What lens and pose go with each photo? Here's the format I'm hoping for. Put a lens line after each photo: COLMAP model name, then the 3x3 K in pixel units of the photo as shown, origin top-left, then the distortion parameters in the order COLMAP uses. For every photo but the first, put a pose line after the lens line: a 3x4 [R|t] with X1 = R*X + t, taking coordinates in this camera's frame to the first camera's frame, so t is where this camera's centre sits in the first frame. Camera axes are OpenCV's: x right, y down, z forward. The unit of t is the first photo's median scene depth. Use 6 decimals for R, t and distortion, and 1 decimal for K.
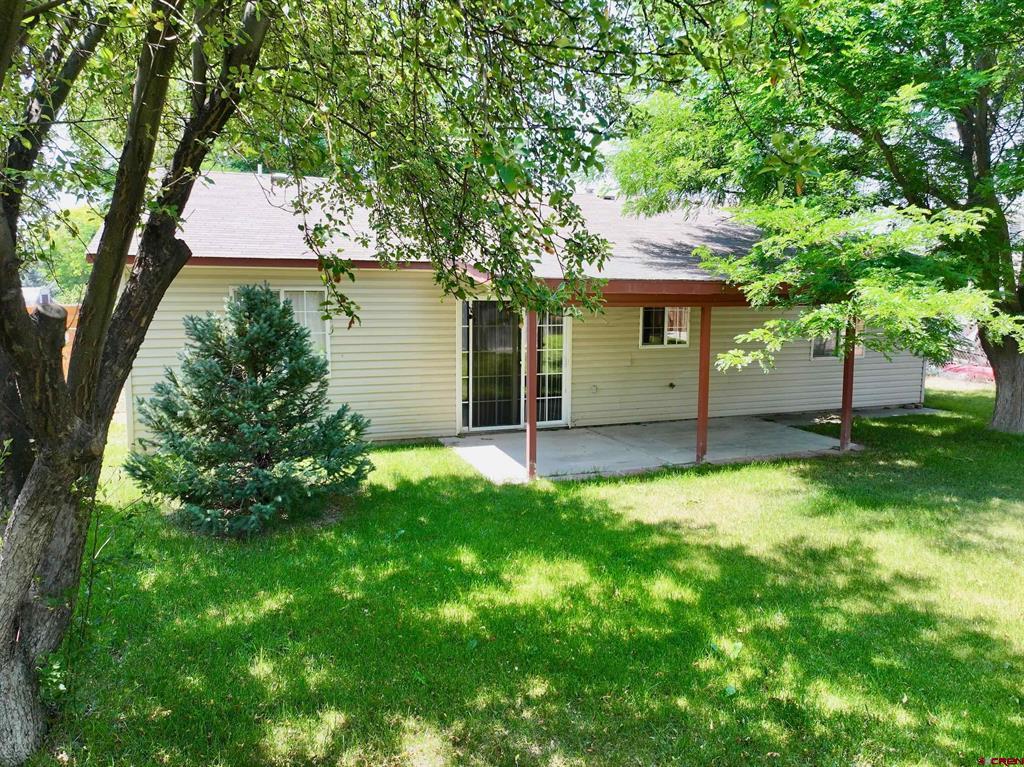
lens RADIAL K [[767.4, 0, 512.0], [0, 767.4, 383.5], [0, 0, 1]] dist [-0.000201, 0.004459]
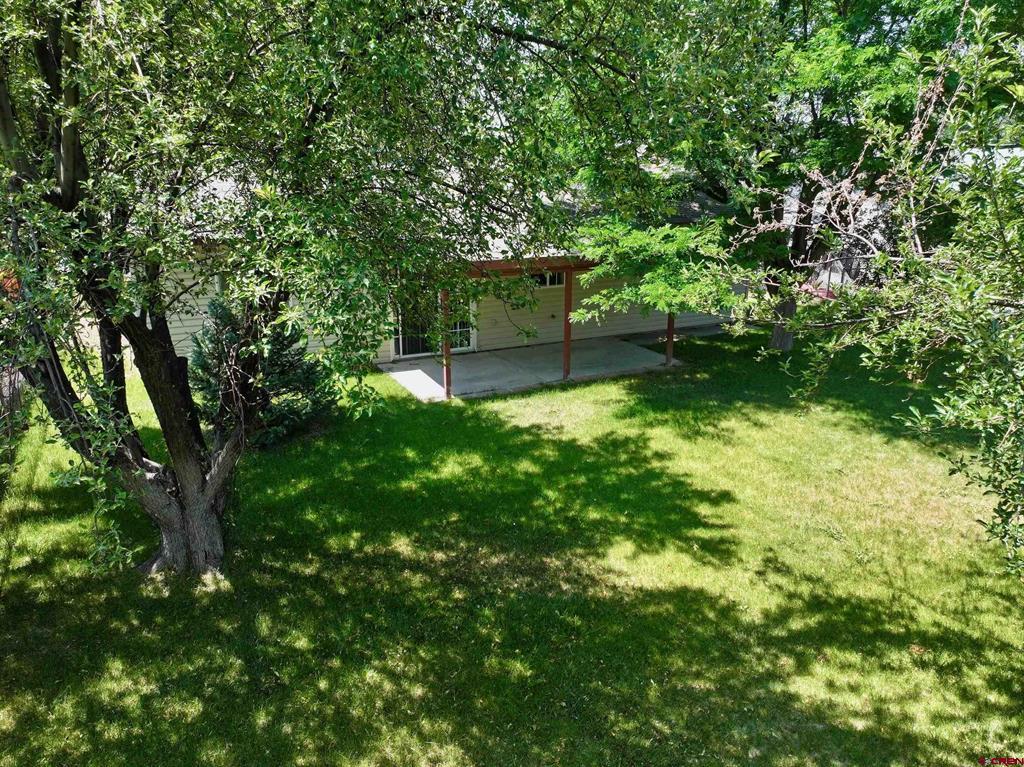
lens RADIAL K [[767.4, 0, 512.0], [0, 767.4, 383.5], [0, 0, 1]] dist [-0.000201, 0.004459]
pose [[0.993874, -0.036354, 0.104370, -0.006805], [0.020637, 0.988788, 0.147893, -0.153641], [-0.108576, -0.144833, 0.983481, -0.590997]]
